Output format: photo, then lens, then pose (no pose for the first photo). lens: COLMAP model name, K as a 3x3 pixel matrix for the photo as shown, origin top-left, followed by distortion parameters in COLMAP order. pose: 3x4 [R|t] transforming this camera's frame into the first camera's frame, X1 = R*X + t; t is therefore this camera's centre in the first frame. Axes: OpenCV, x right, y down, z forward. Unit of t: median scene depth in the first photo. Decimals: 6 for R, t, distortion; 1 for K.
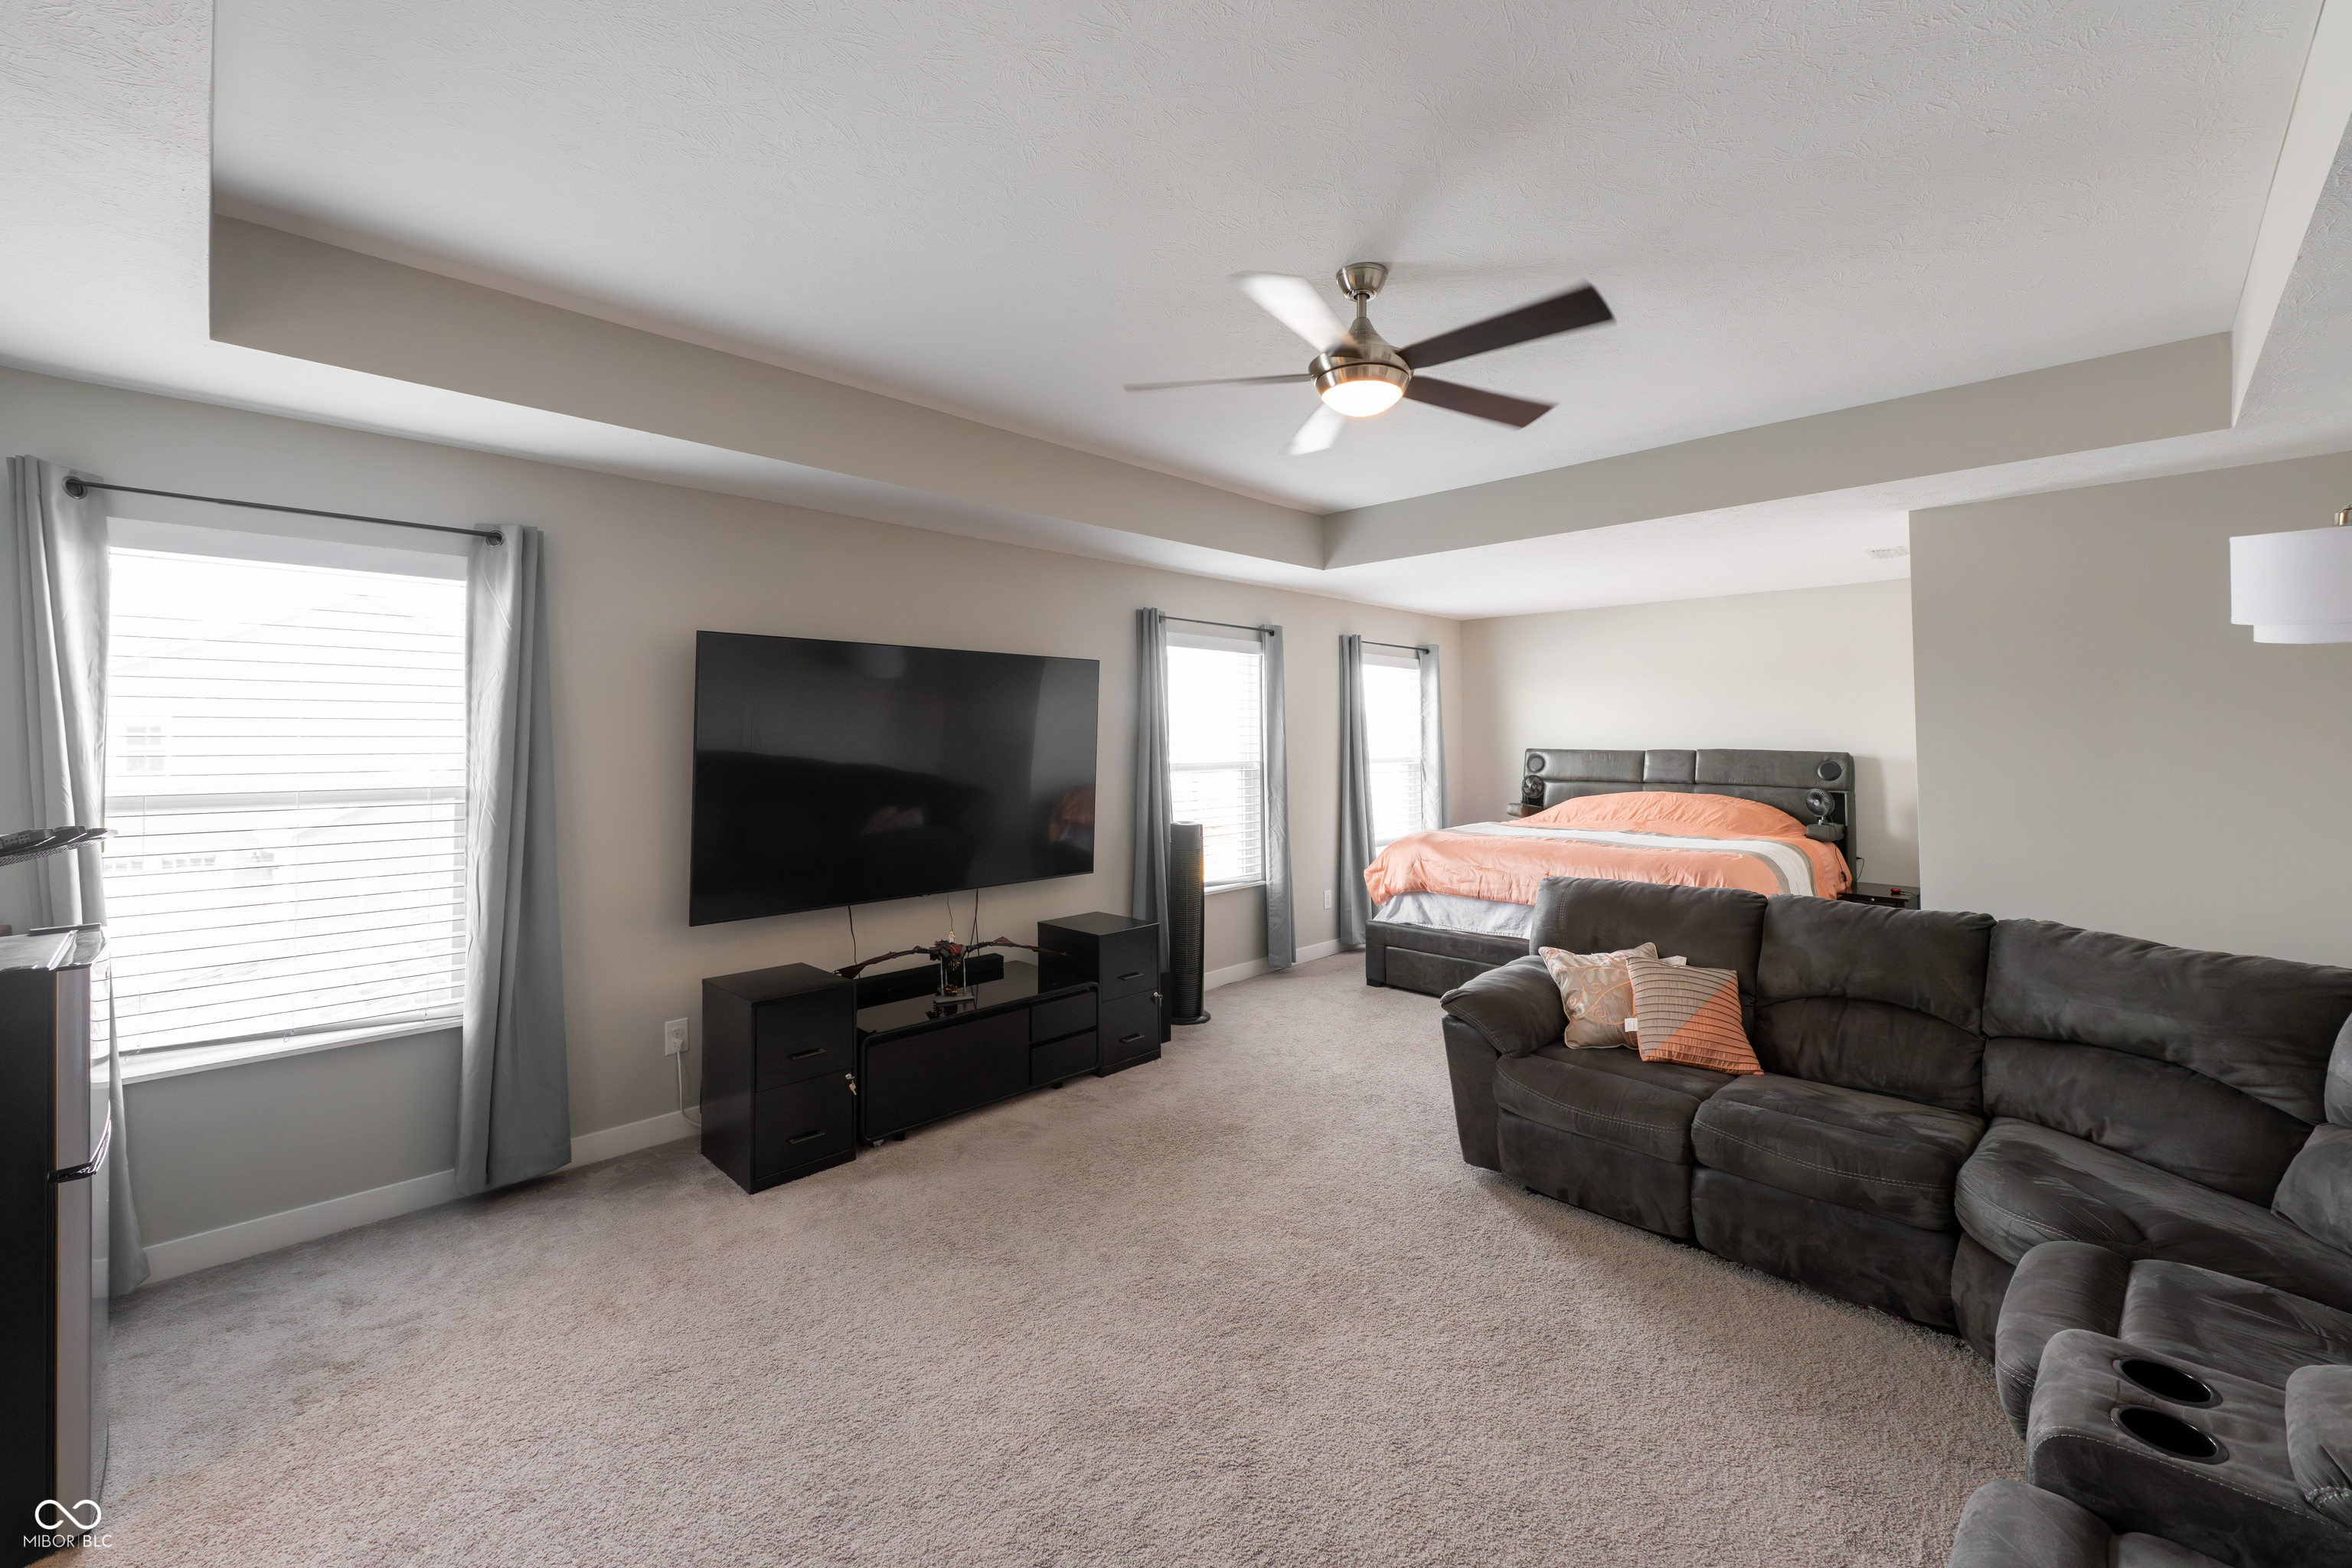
lens RADIAL K [[934.1, 0, 1178.7], [0, 934.1, 739.6], [0, 0, 1]] dist [0.000203, -0.000013]
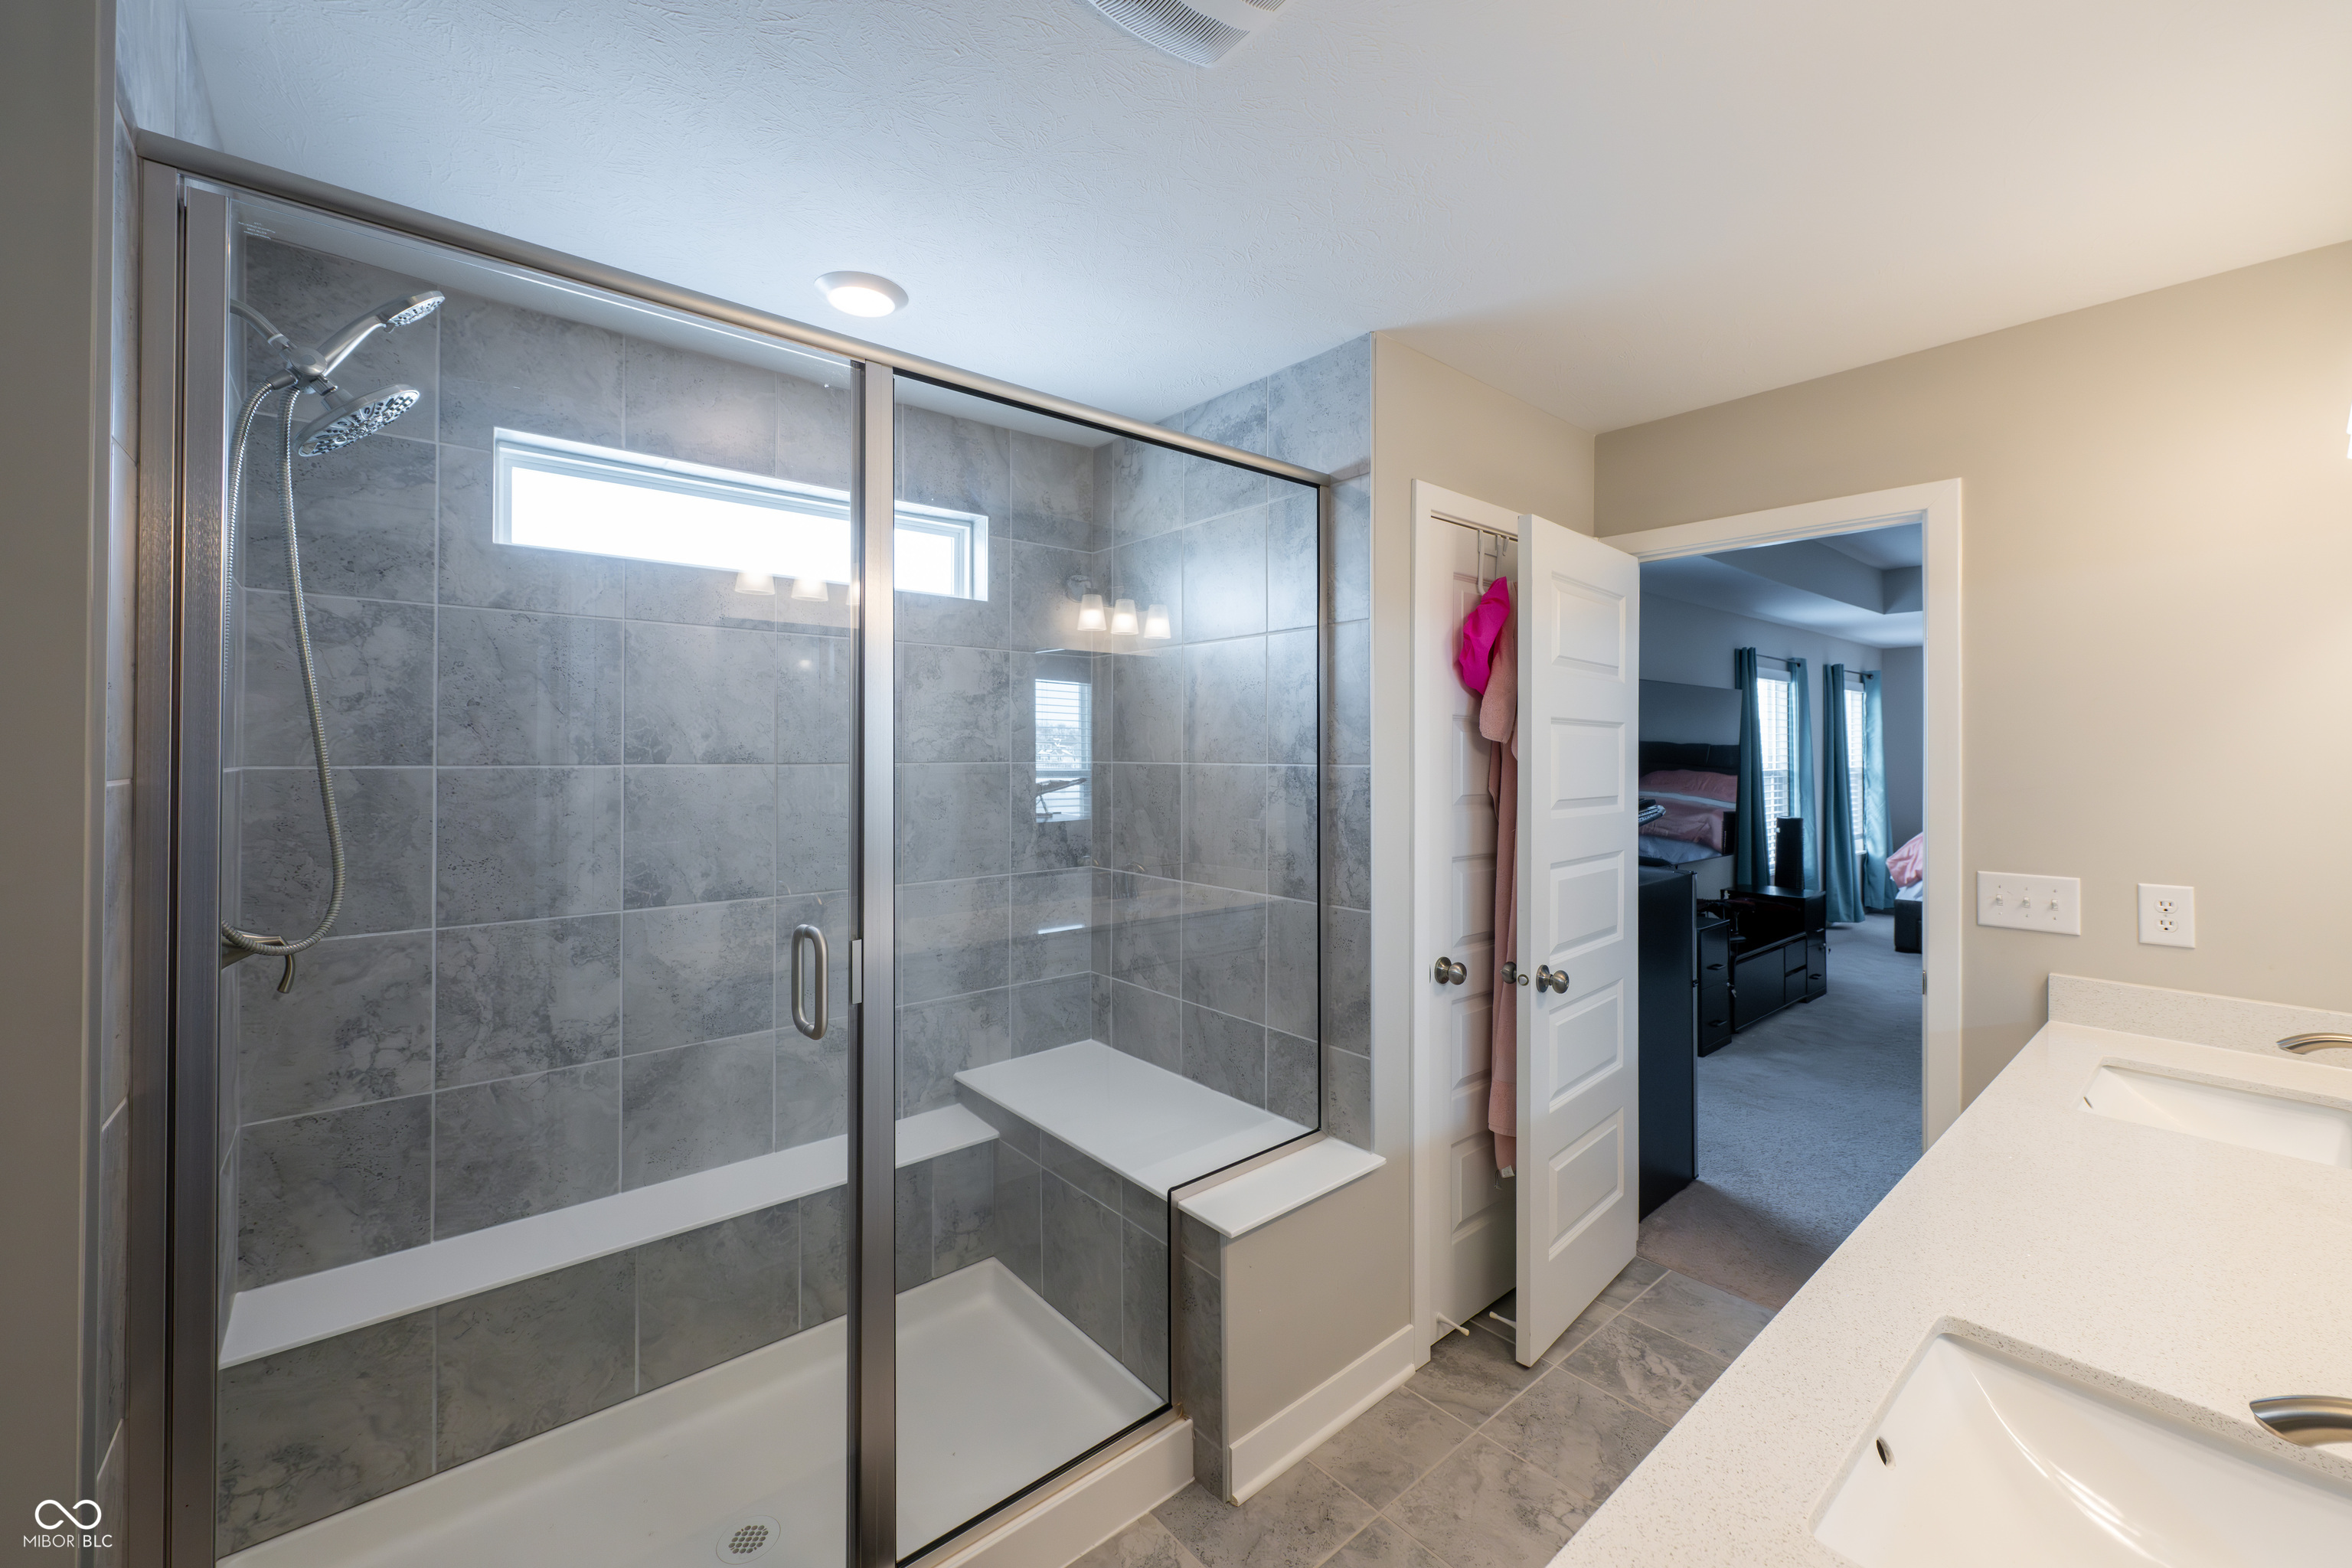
lens RADIAL K [[934.1, 0, 1178.7], [0, 934.1, 739.6], [0, 0, 1]] dist [0.000203, -0.000013]
pose [[0.996198, 0.003052, -0.087067, -0.645504], [-0.004037, 0.999930, -0.011141, 0.001495], [0.087027, 0.011450, 0.996140, -0.310220]]
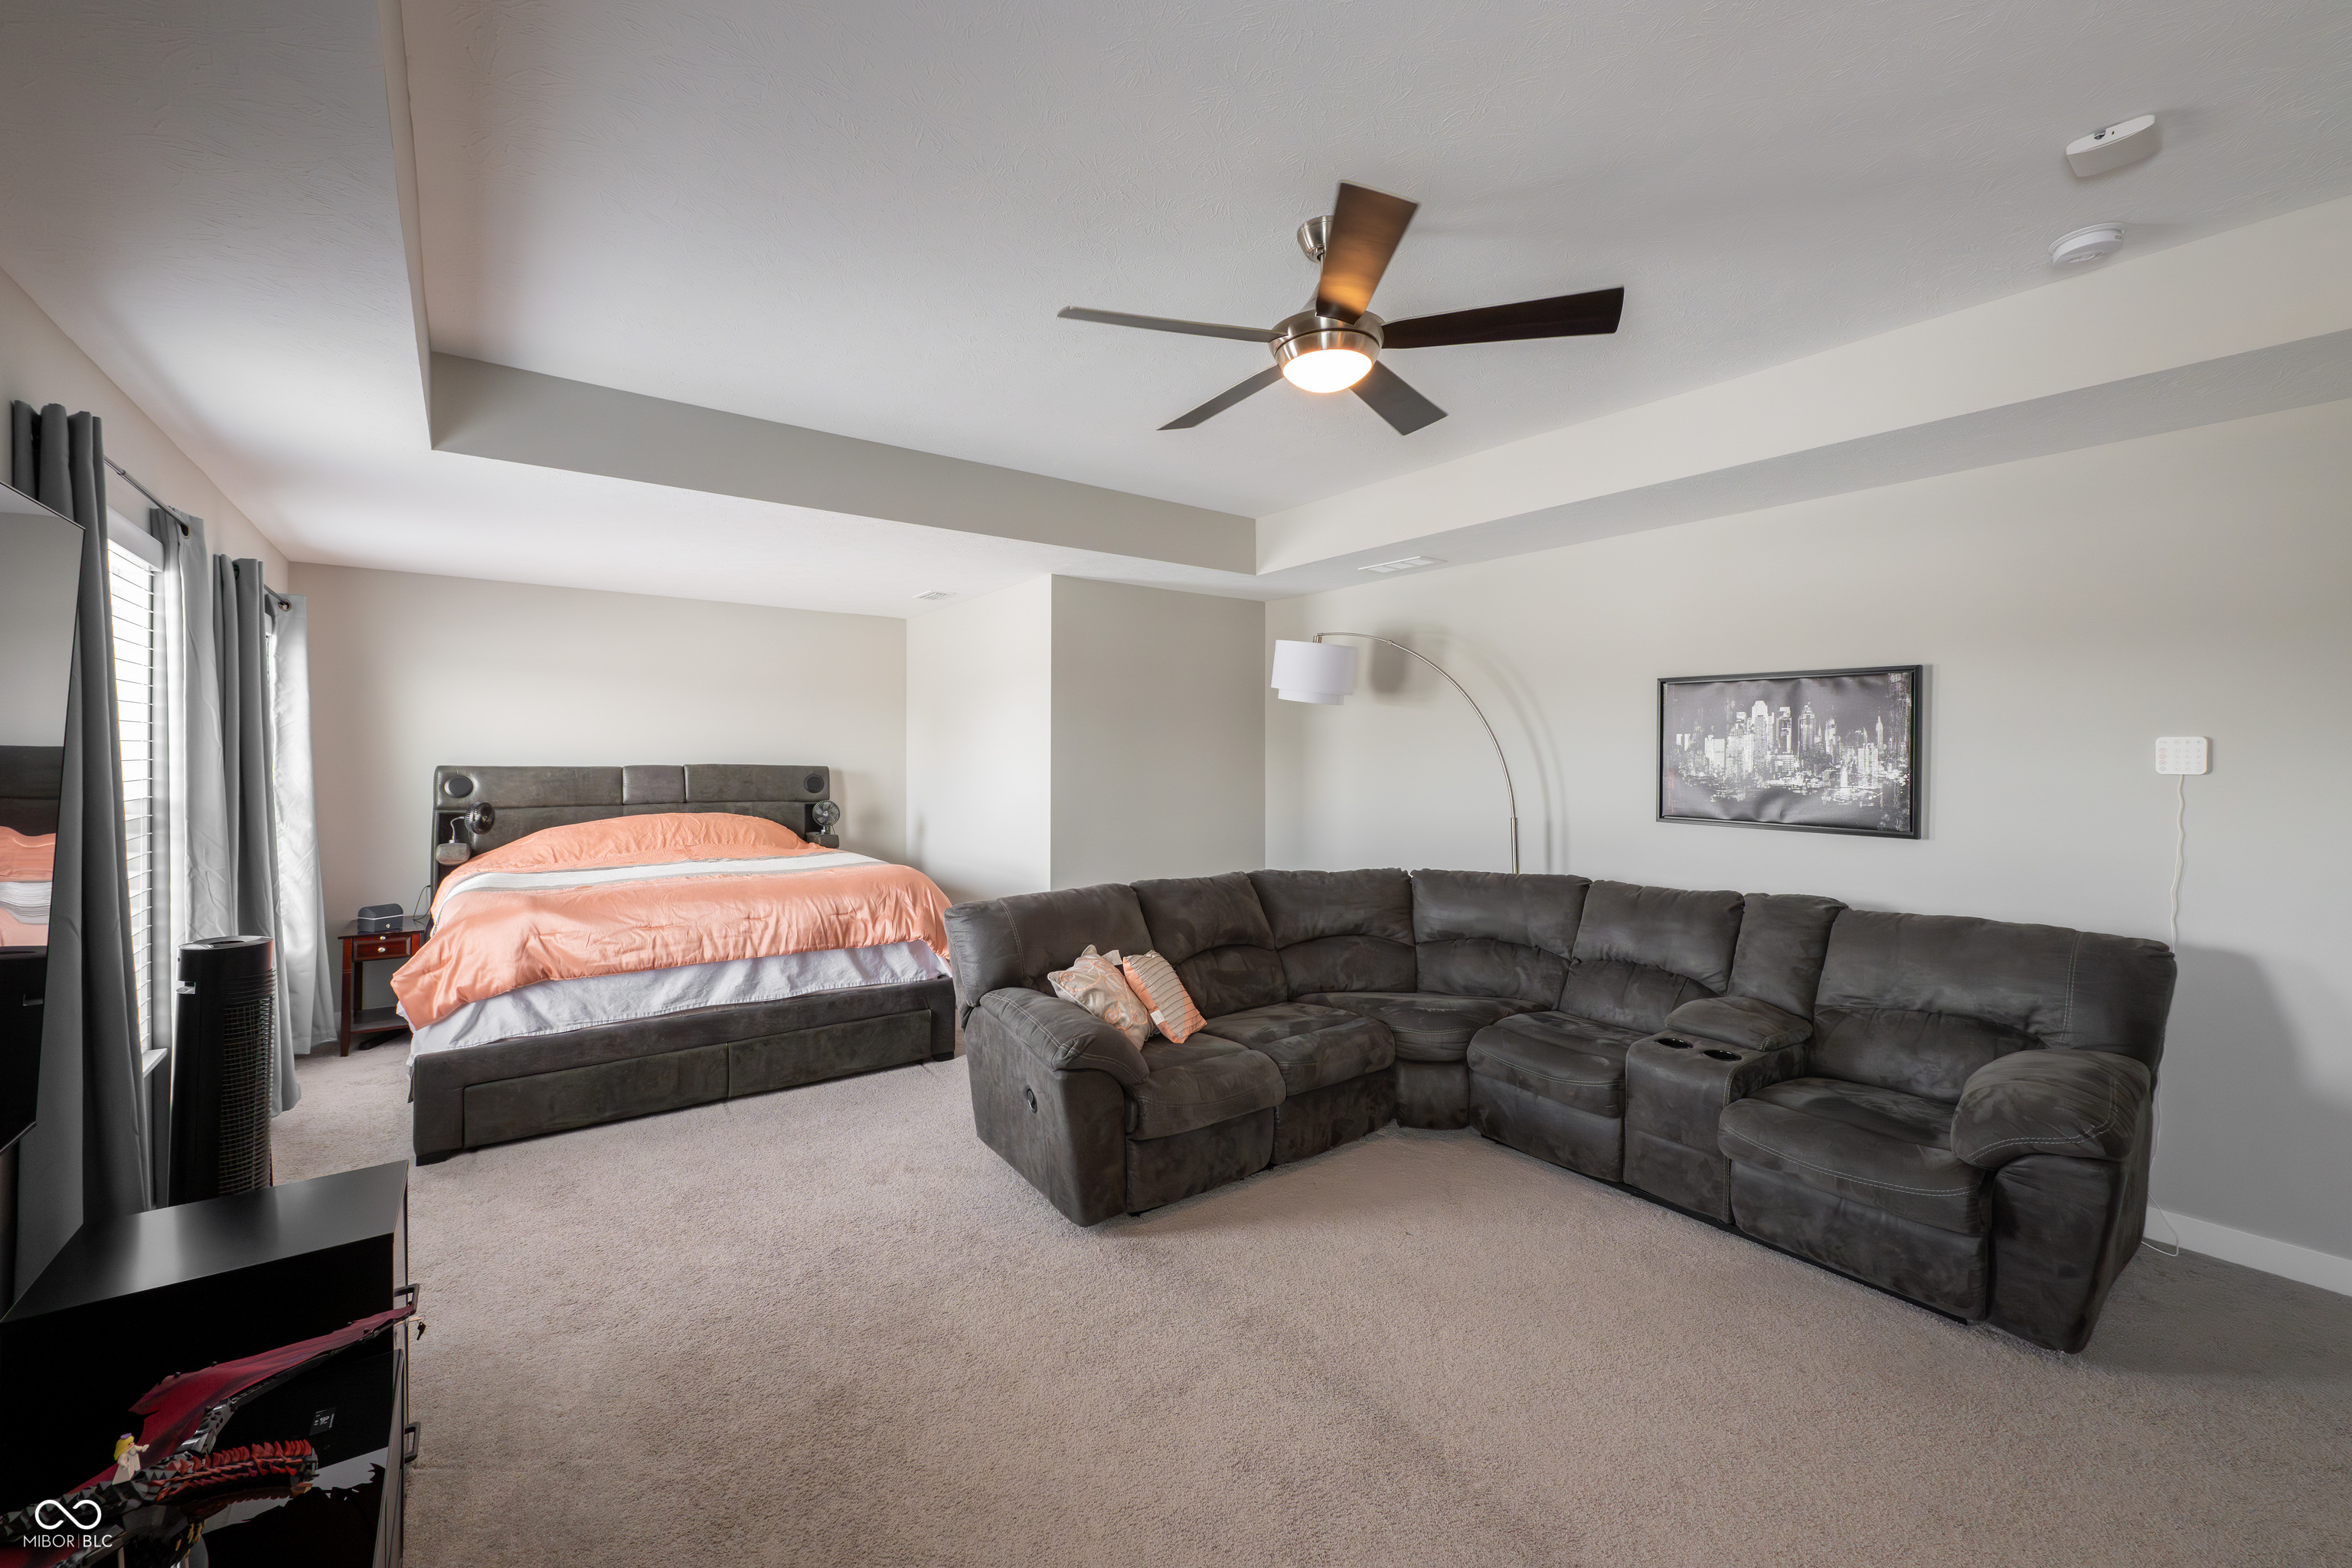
lens RADIAL K [[945.2, 0, 1181.2], [0, 945.2, 760.8], [0, 0, 1]] dist [-0.000876, -0.000078]
pose [[0.148995, -0.003953, 0.988830, -0.325919], [-0.001867, 0.999989, 0.004279, 0.002414], [-0.988836, -0.002483, 0.148986, 0.446812]]
